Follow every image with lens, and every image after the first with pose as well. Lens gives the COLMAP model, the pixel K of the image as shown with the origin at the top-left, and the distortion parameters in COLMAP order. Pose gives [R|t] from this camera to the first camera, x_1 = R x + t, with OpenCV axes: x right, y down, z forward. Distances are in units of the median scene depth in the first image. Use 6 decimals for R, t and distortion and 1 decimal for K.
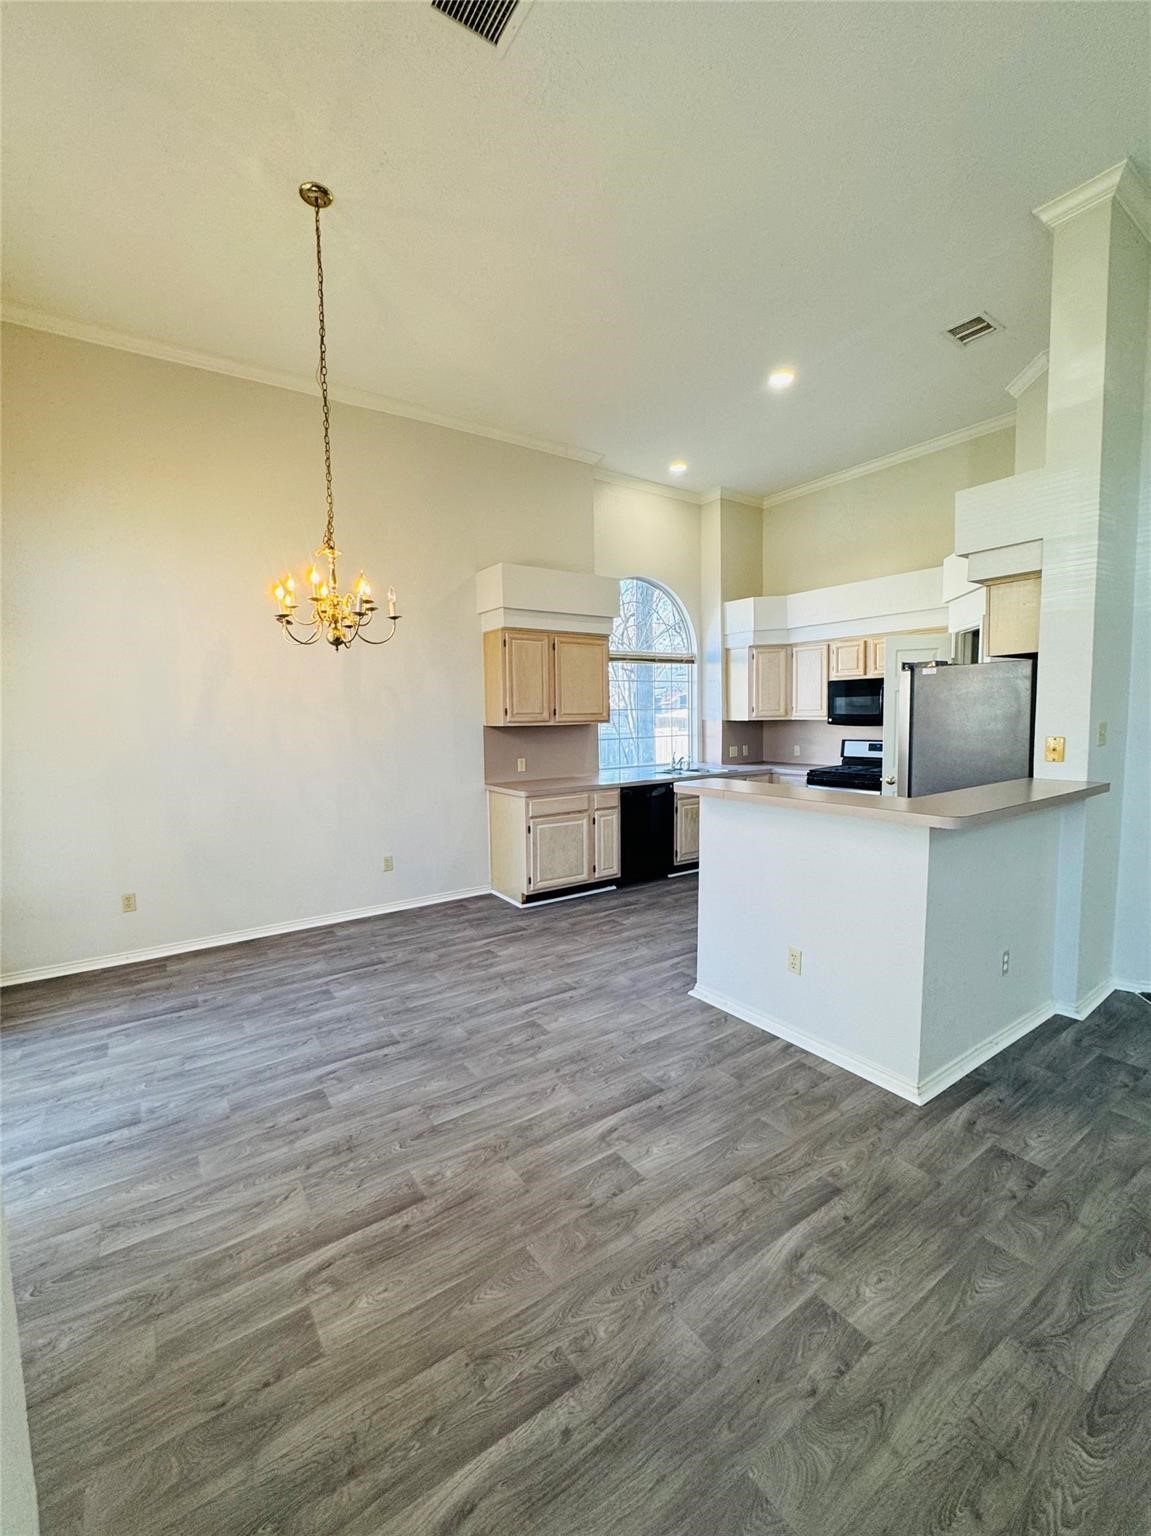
lens RADIAL K [[609.2, 0, 550.7], [0, 609.2, 757.7], [0, 0, 1]] dist [-0.004039, -0.000669]
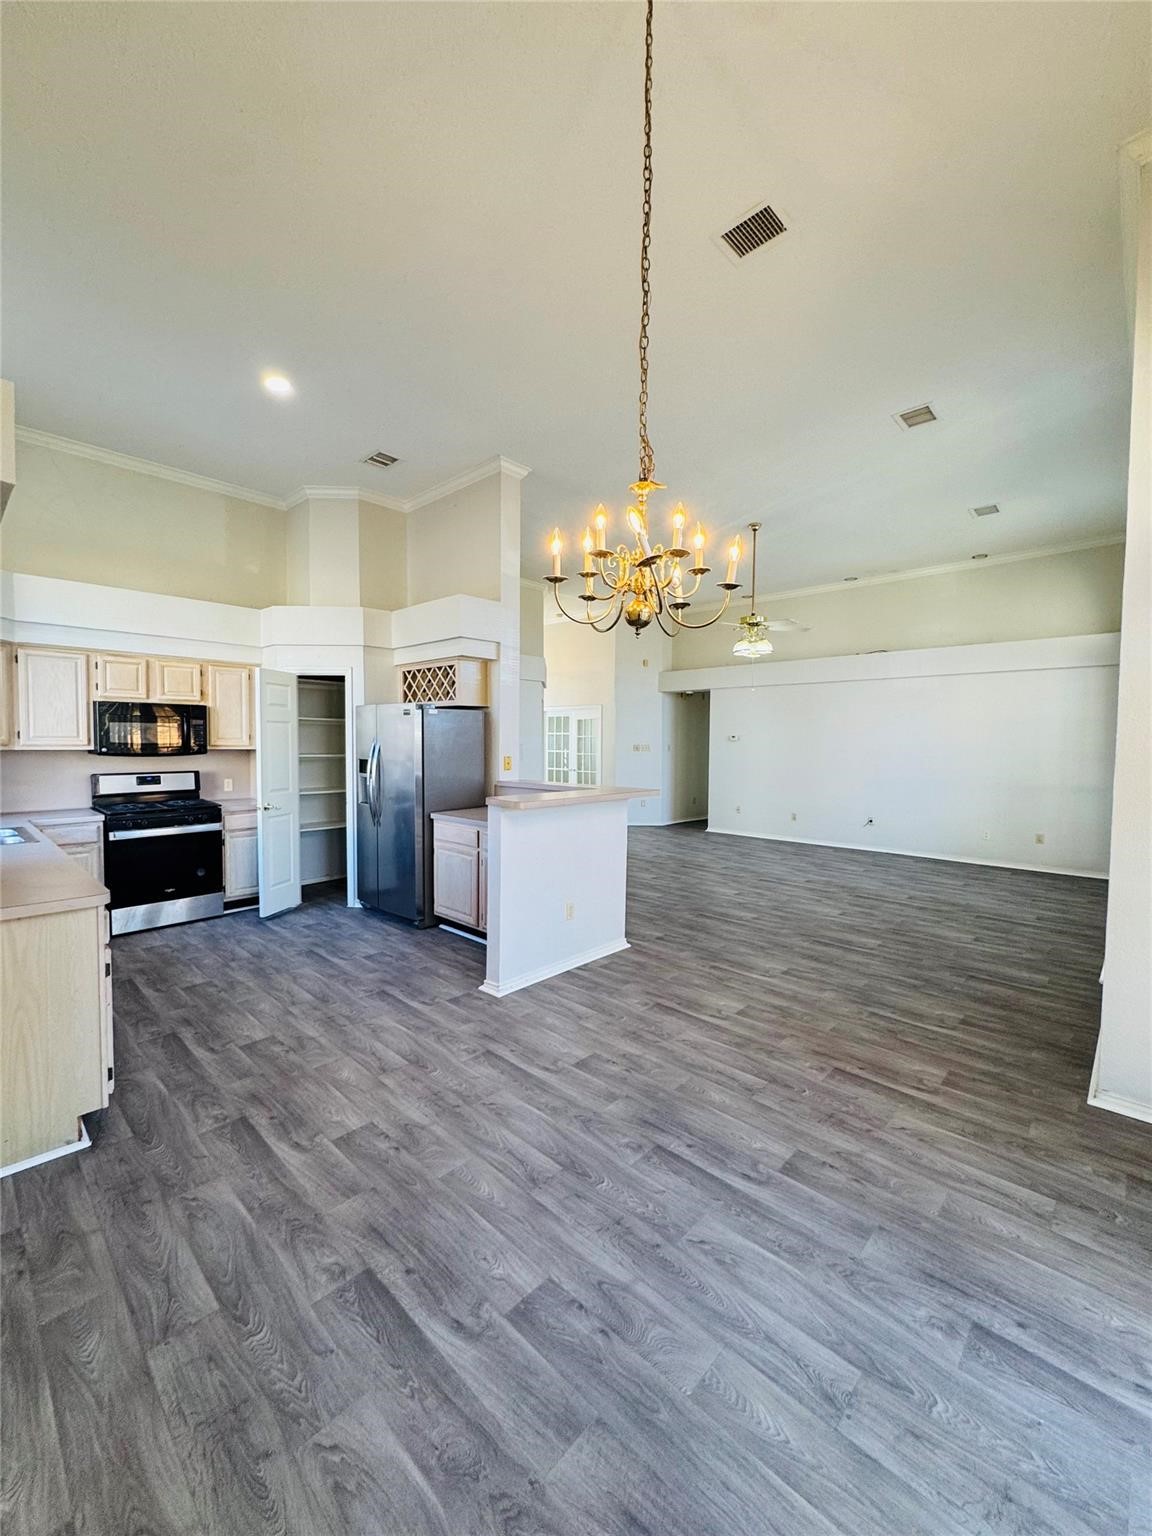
lens RADIAL K [[577.2, 0, 587.7], [0, 577.2, 767.4], [0, 0, 1]] dist [-0.001205, 0.000664]
pose [[-0.180407, -0.034226, 0.982996, -0.763807], [0.065883, 0.996729, 0.046796, -0.058833], [-0.981383, 0.073205, -0.177562, 0.938013]]
